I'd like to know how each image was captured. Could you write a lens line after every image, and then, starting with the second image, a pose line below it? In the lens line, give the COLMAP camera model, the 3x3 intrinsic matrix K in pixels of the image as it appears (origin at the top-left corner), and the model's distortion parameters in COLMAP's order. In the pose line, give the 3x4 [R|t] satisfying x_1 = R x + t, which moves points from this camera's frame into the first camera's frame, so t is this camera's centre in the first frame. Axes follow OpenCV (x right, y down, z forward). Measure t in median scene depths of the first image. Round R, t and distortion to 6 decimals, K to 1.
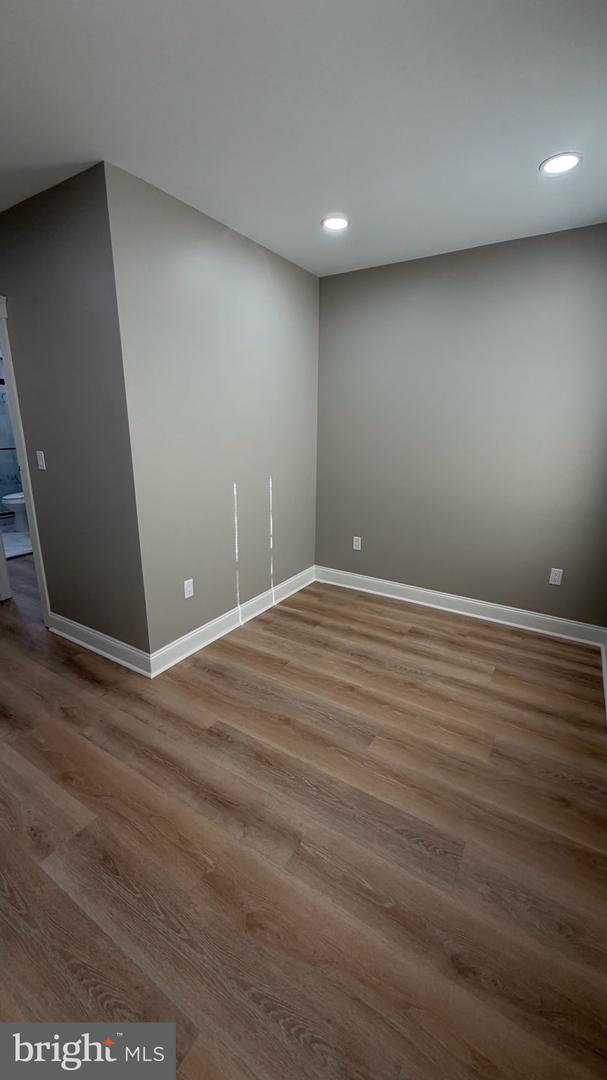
lens RADIAL K [[435.4, 0, 307.9], [0, 435.4, 537.6], [0, 0, 1]] dist [0.000351, 0.000805]
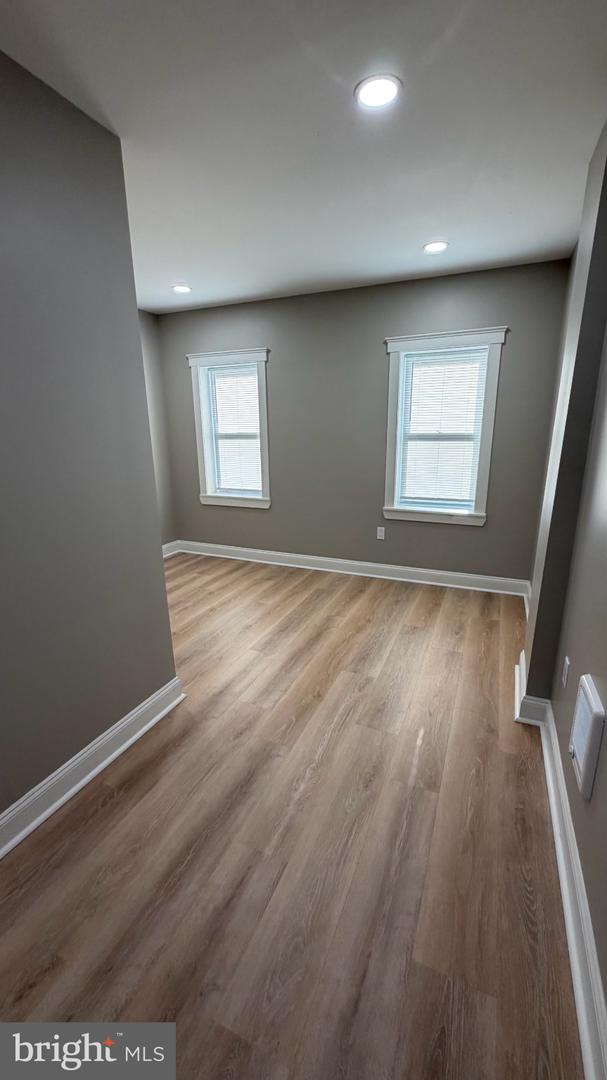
lens RADIAL K [[435.4, 0, 291.4], [0, 435.4, 542.7], [0, 0, 1]] dist [0.000351, 0.000805]
pose [[-0.131338, -0.268346, 0.954328, -1.453267], [0.266170, 0.917773, 0.294698, -0.249456], [-0.954937, 0.292719, -0.049112, 0.868236]]
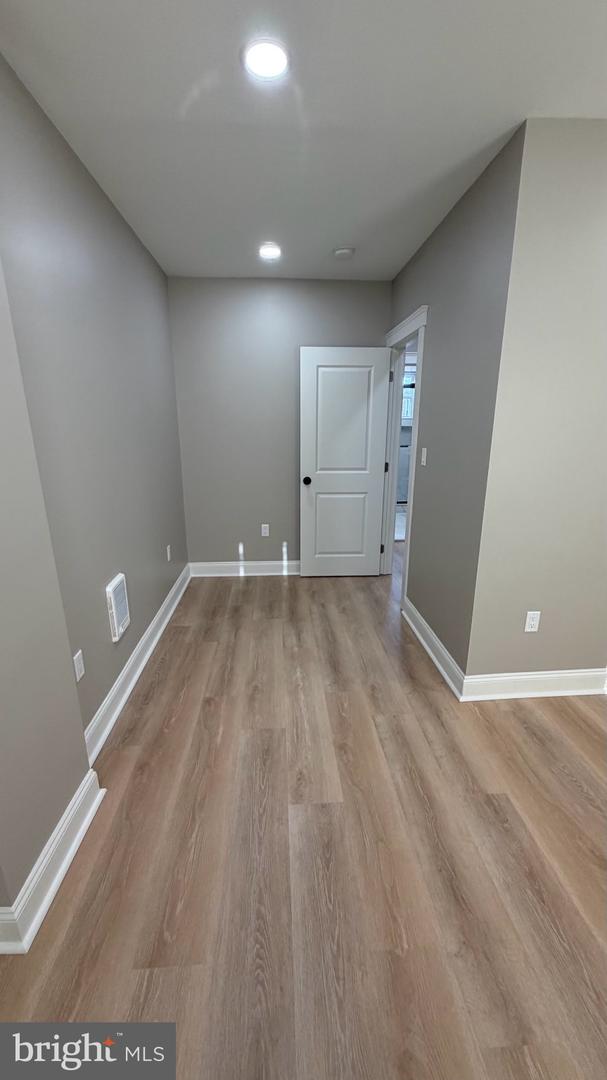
lens RADIAL K [[435.4, 0, 297.4], [0, 435.4, 537.3], [0, 0, 1]] dist [0.000351, 0.000805]
pose [[0.580477, 0.202910, -0.788590, 0.109370], [-0.202166, 0.974045, 0.101815, -0.041716], [0.788781, 0.100324, 0.606432, 0.173403]]
